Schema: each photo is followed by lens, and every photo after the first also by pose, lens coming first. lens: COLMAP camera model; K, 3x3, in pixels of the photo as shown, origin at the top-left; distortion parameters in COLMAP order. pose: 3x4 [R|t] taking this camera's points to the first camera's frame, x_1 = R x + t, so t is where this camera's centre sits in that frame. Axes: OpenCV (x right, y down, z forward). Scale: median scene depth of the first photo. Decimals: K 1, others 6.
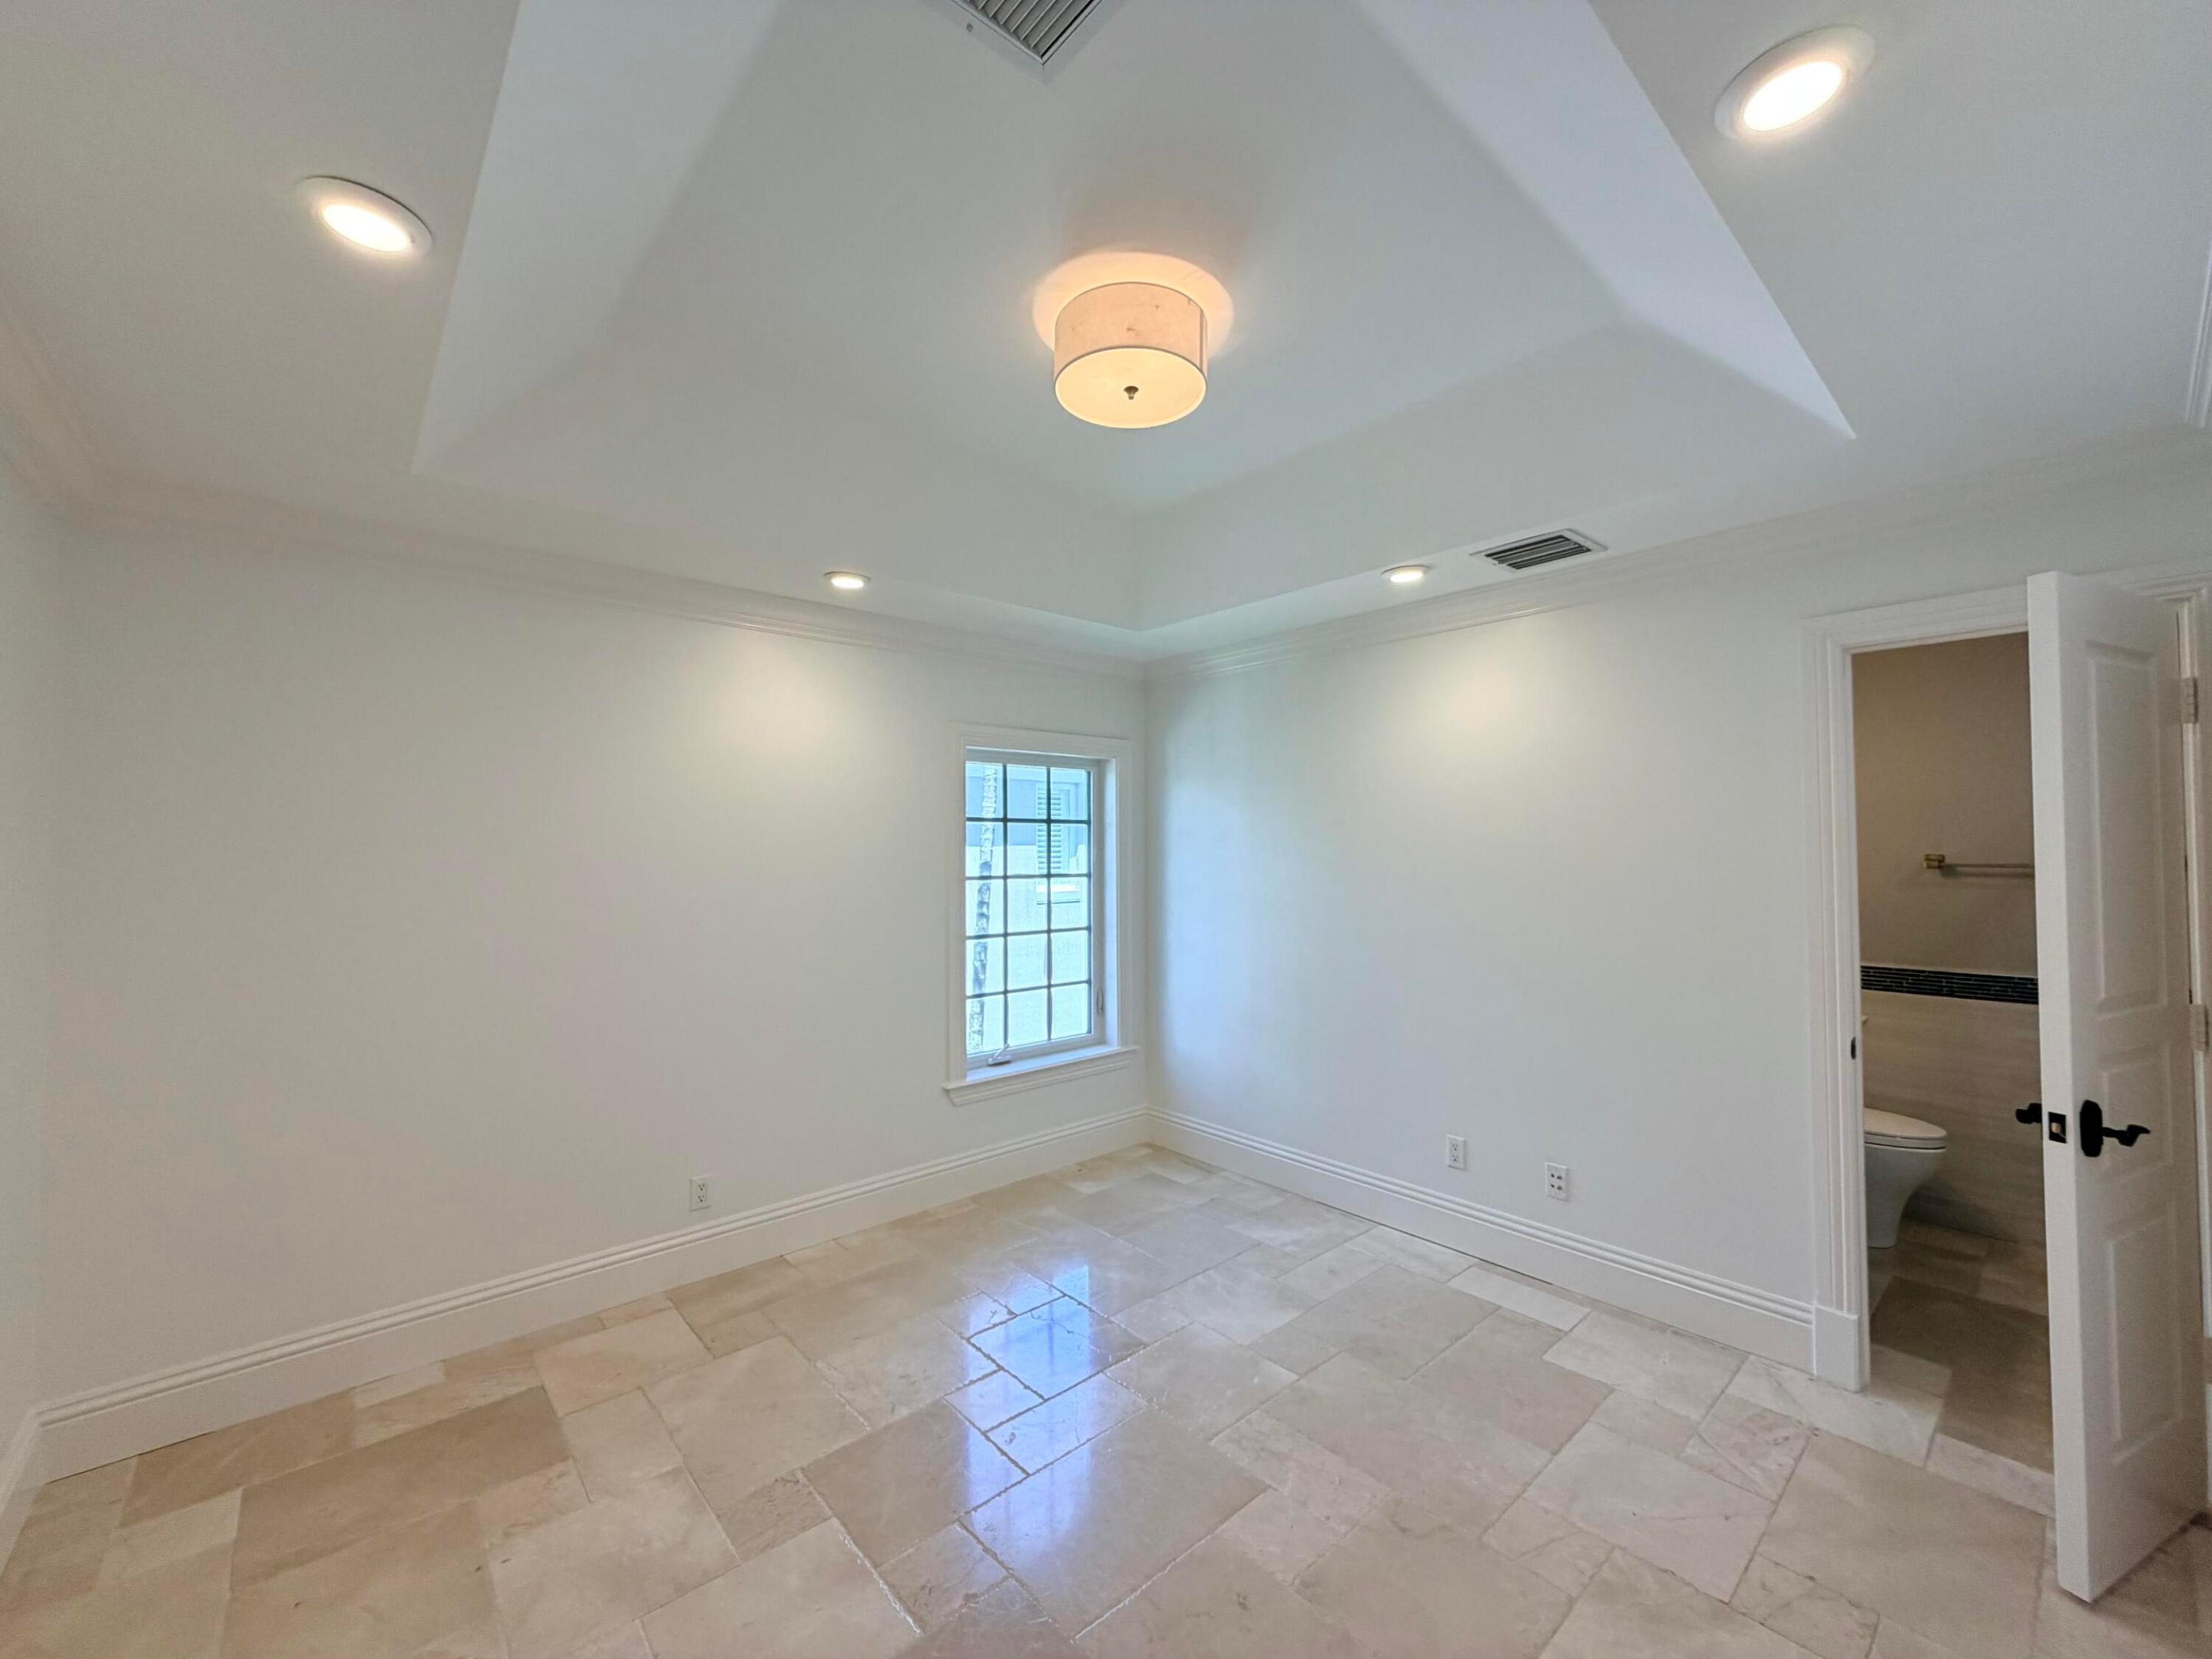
lens RADIAL K [[881.6, 0, 1110.6], [0, 881.6, 834.4], [0, 0, 1]] dist [-0.000319, 0.000566]
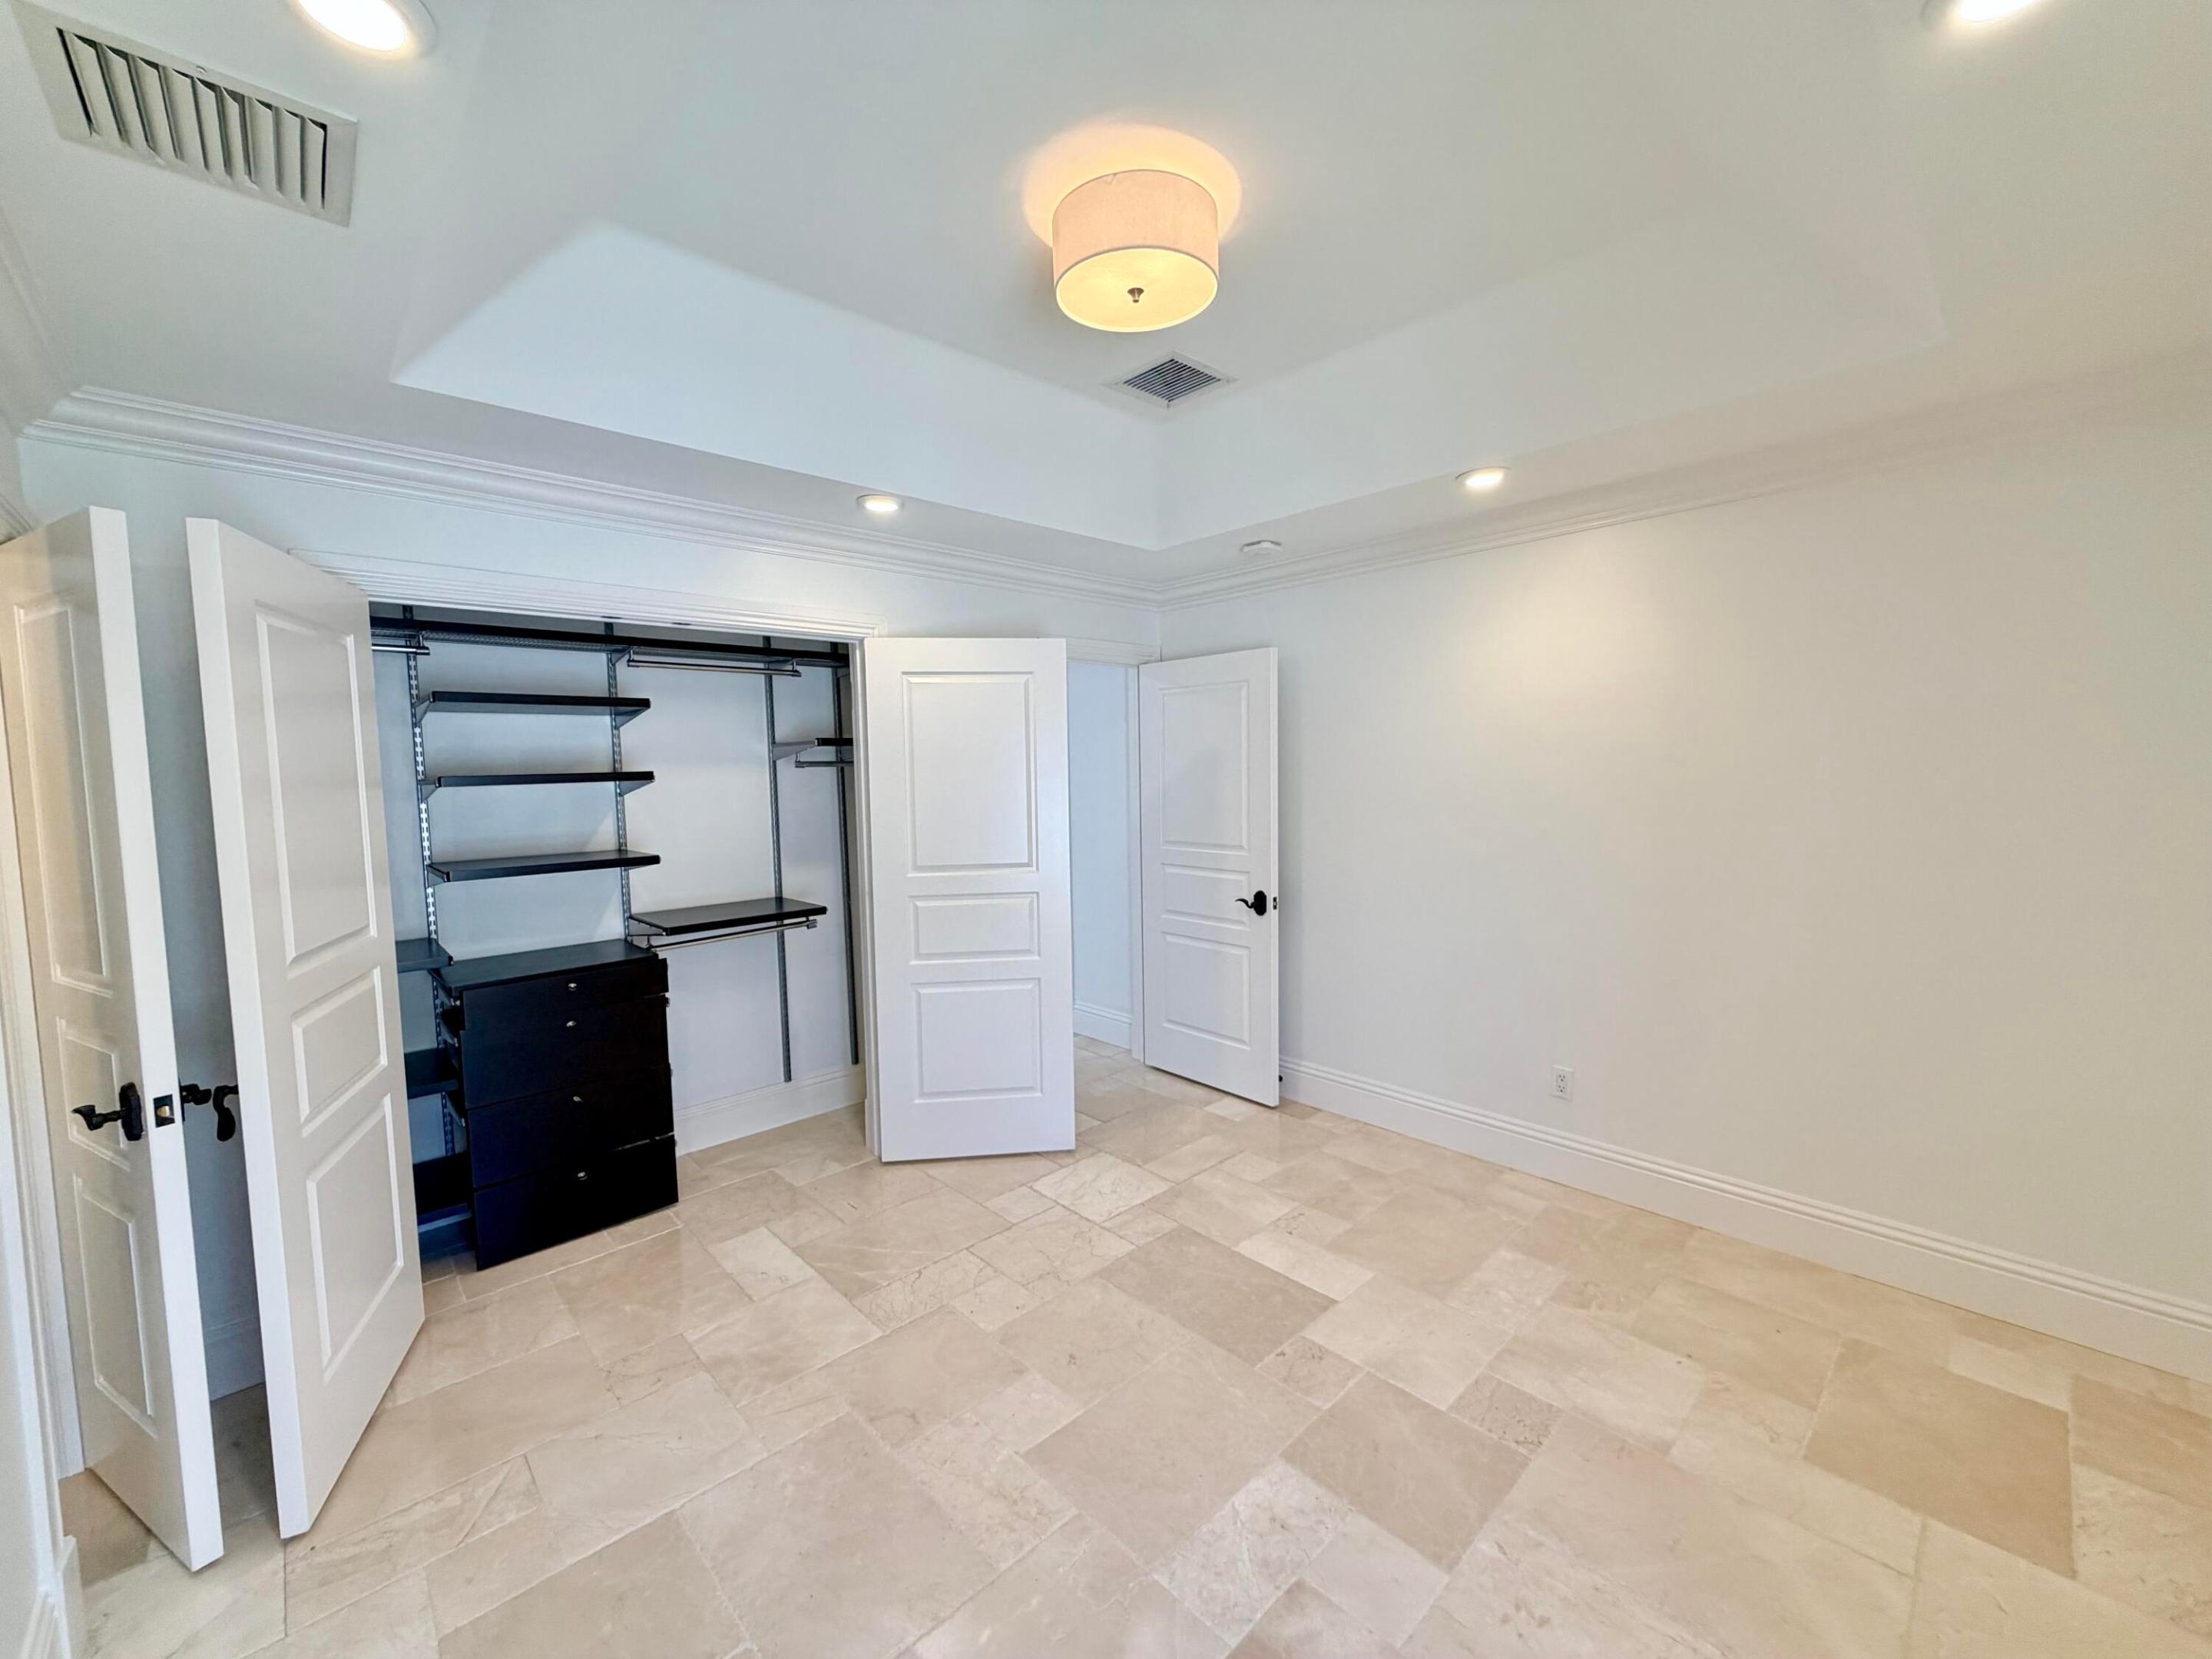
lens RADIAL K [[881.6, 0, 1101.8], [0, 881.6, 832.5], [0, 0, 1]] dist [-0.000319, 0.000566]
pose [[-0.999334, 0.029324, -0.021714, 0.098061], [0.028265, 0.998470, 0.047532, 0.020113], [0.023075, 0.046886, -0.998634, 1.998846]]
